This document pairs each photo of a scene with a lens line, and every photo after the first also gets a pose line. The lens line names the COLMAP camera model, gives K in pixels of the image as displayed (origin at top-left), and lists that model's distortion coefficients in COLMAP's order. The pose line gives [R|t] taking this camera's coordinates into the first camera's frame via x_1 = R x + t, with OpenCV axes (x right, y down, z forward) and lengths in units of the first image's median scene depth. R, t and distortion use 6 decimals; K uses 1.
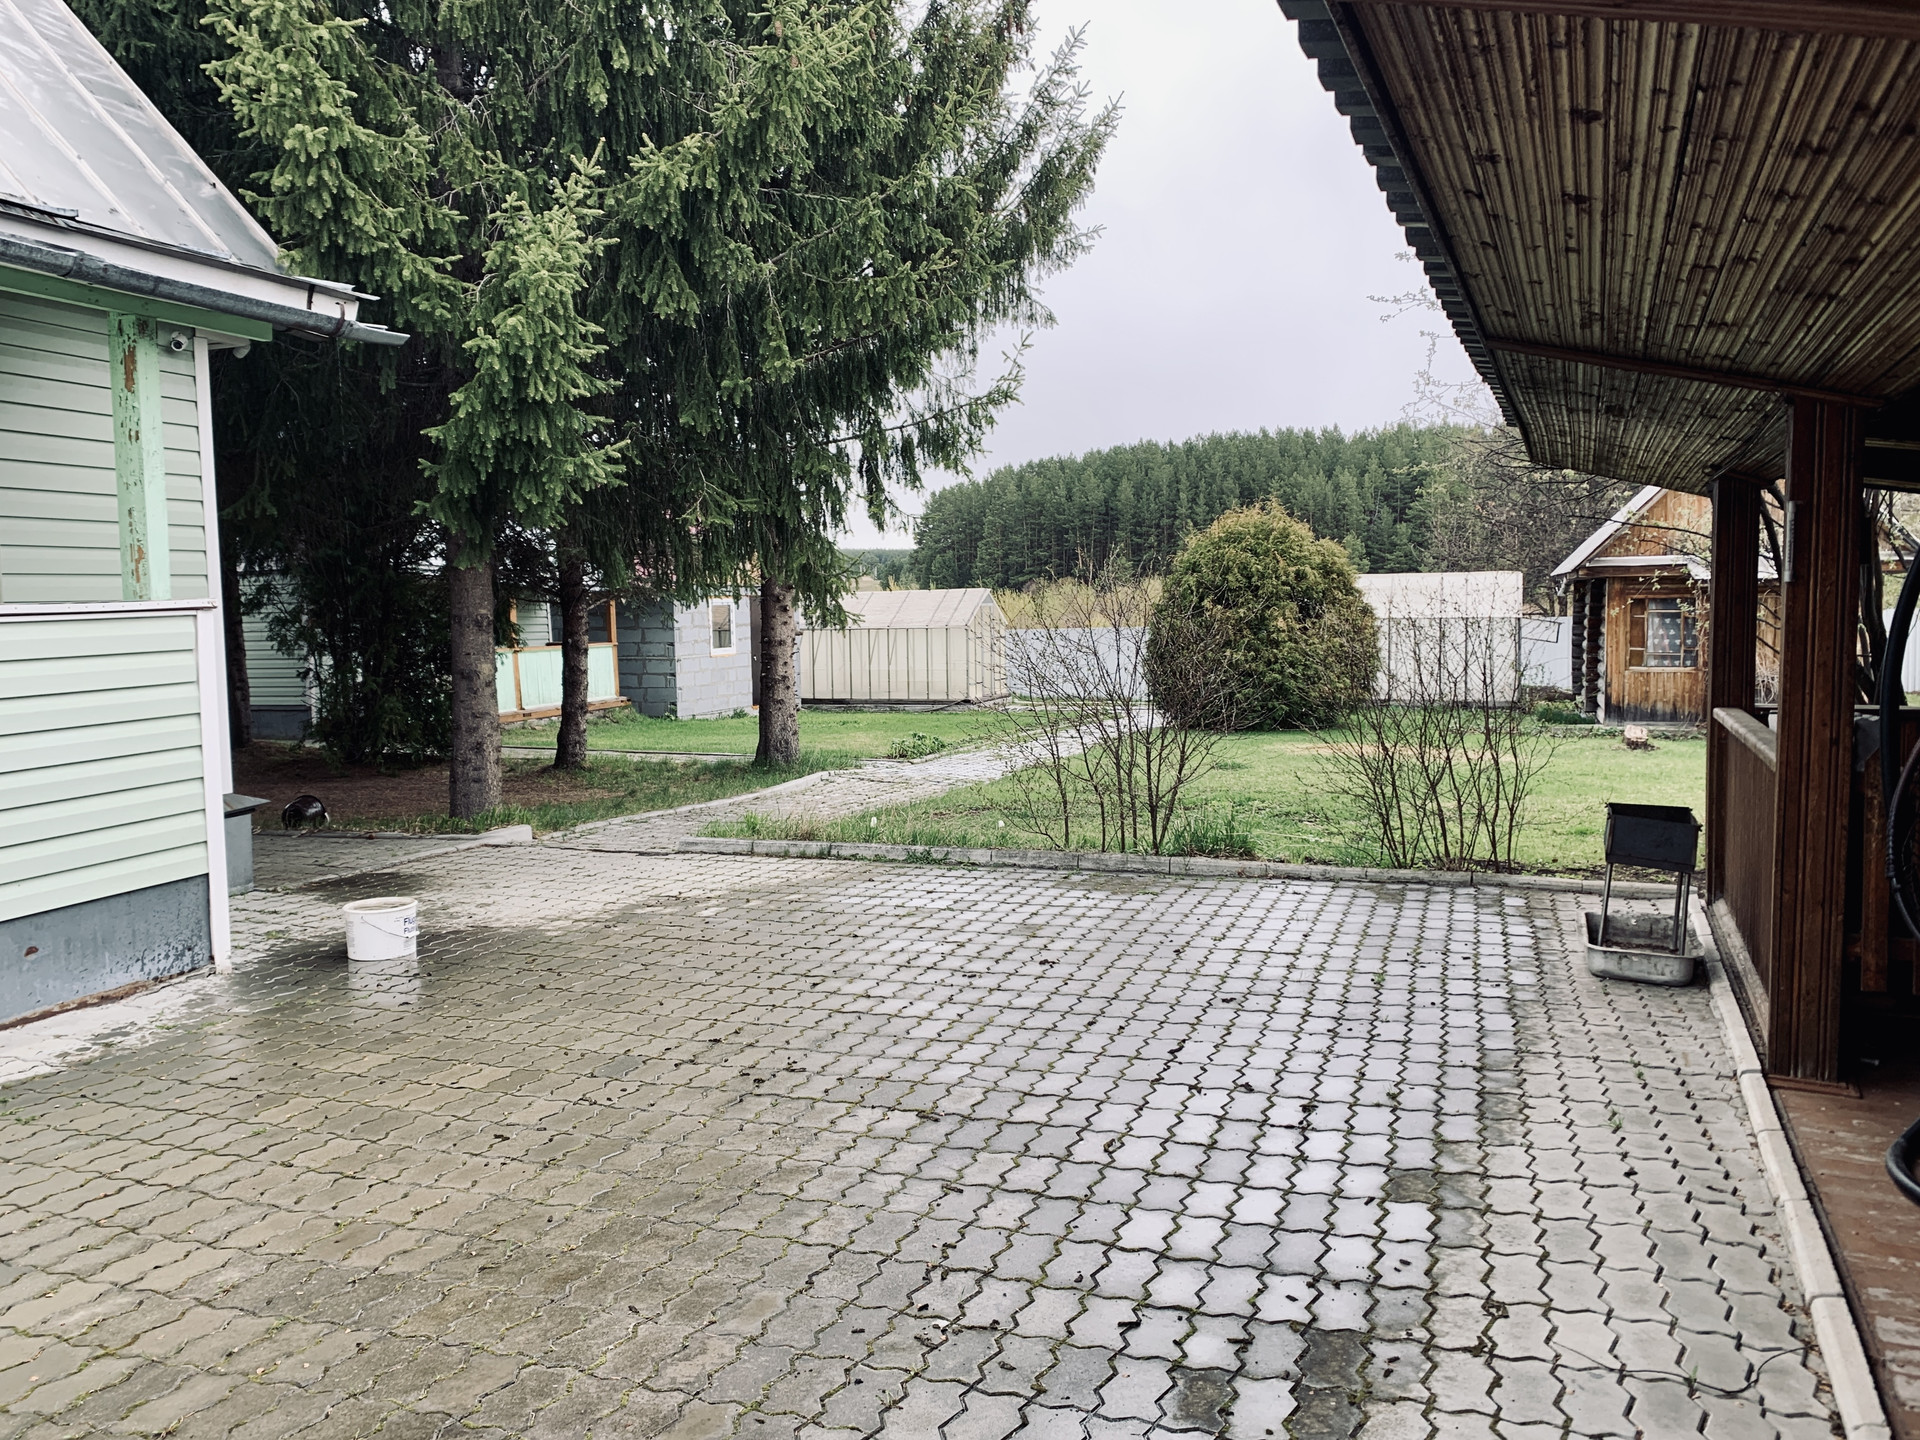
lens RADIAL K [[1451.2, 0, 956.4], [0, 1451.2, 733.8], [0, 0, 1]] dist [-0.007729, -0.004274]
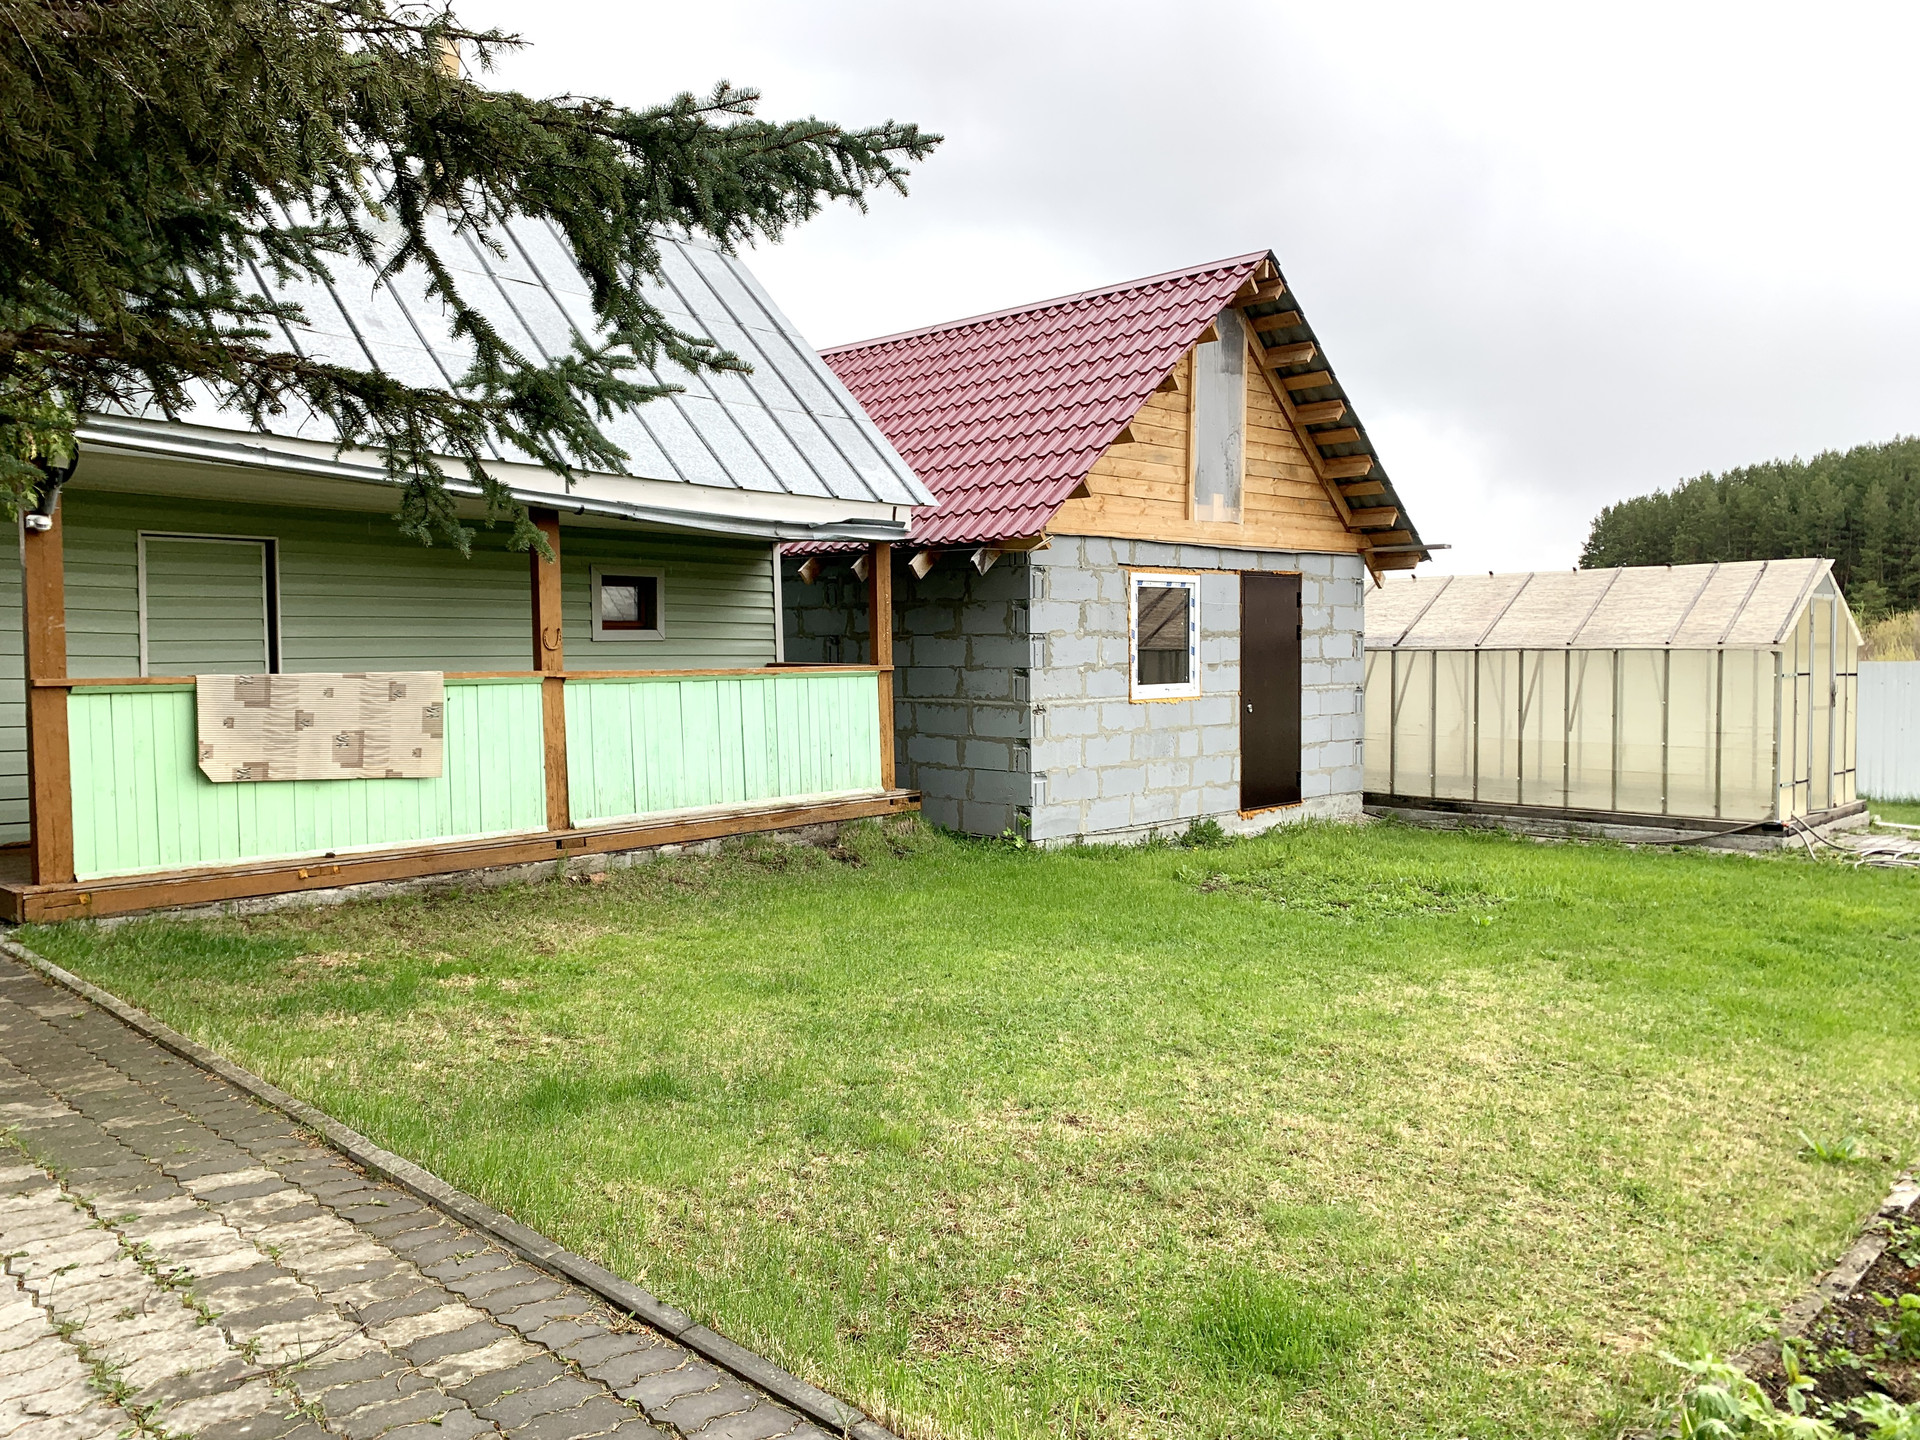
lens RADIAL K [[1439.6, 0, 899.7], [0, 1439.6, 716.4], [0, 0, 1]] dist [0.060760, -0.099901]
pose [[0.895500, 0.035197, -0.443668, -0.133051], [-0.051164, 0.998400, -0.024065, -0.125909], [0.442111, 0.044250, 0.895868, 2.071106]]
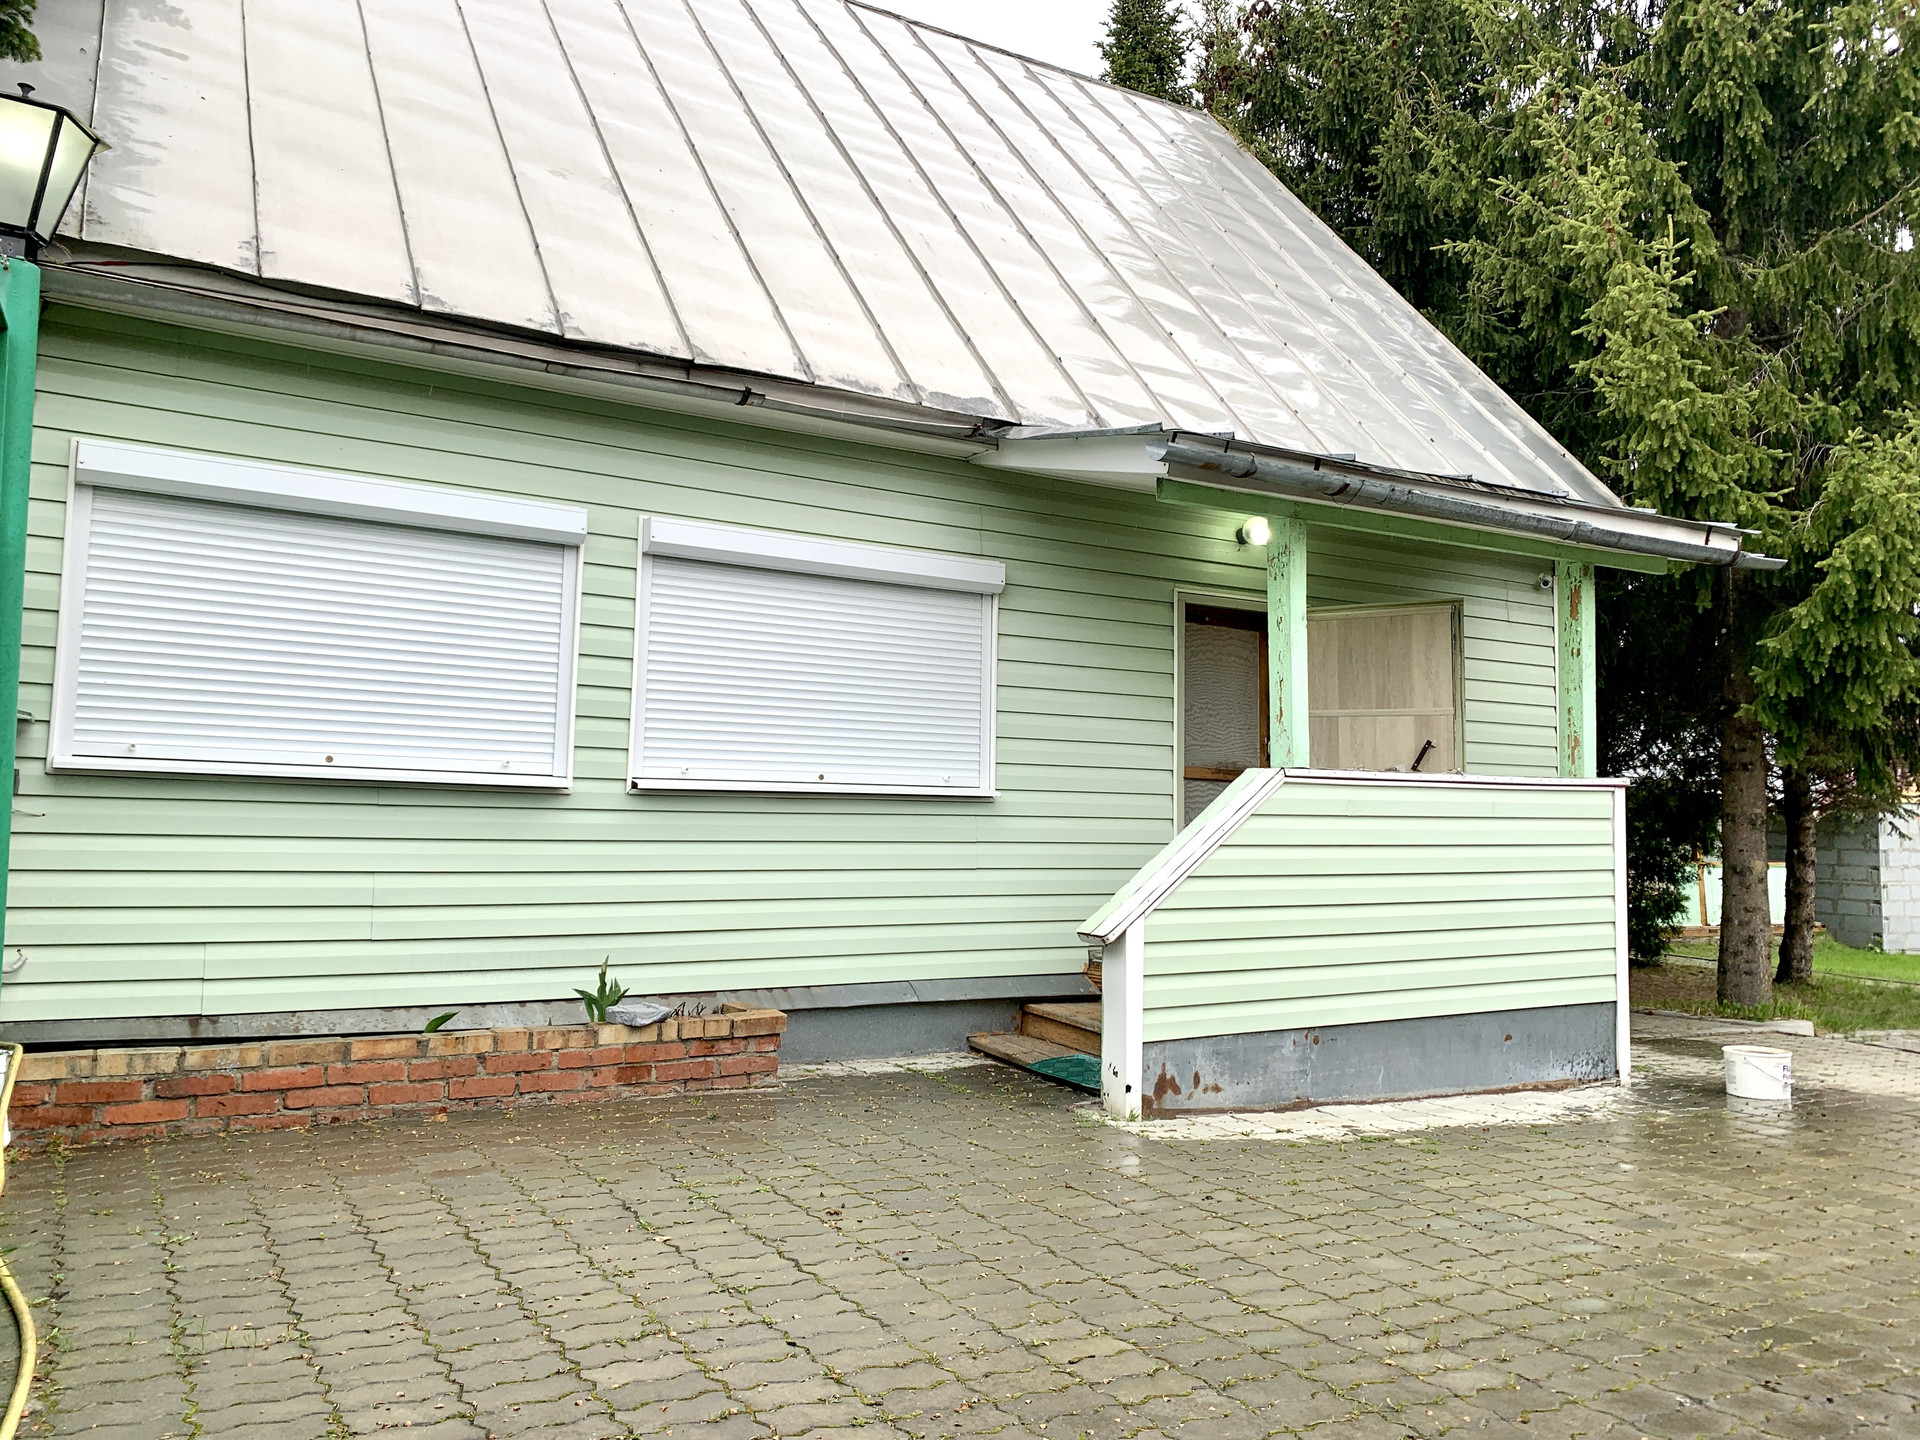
lens RADIAL K [[1467.6, 0, 963.5], [0, 1467.6, 700.6], [0, 0, 1]] dist [0.000240, 0.004170]
pose [[0.755987, -0.020687, -0.654260, -0.085538], [-0.092612, 0.986066, -0.138190, 0.050191], [0.648003, 0.165062, 0.743537, -0.238477]]
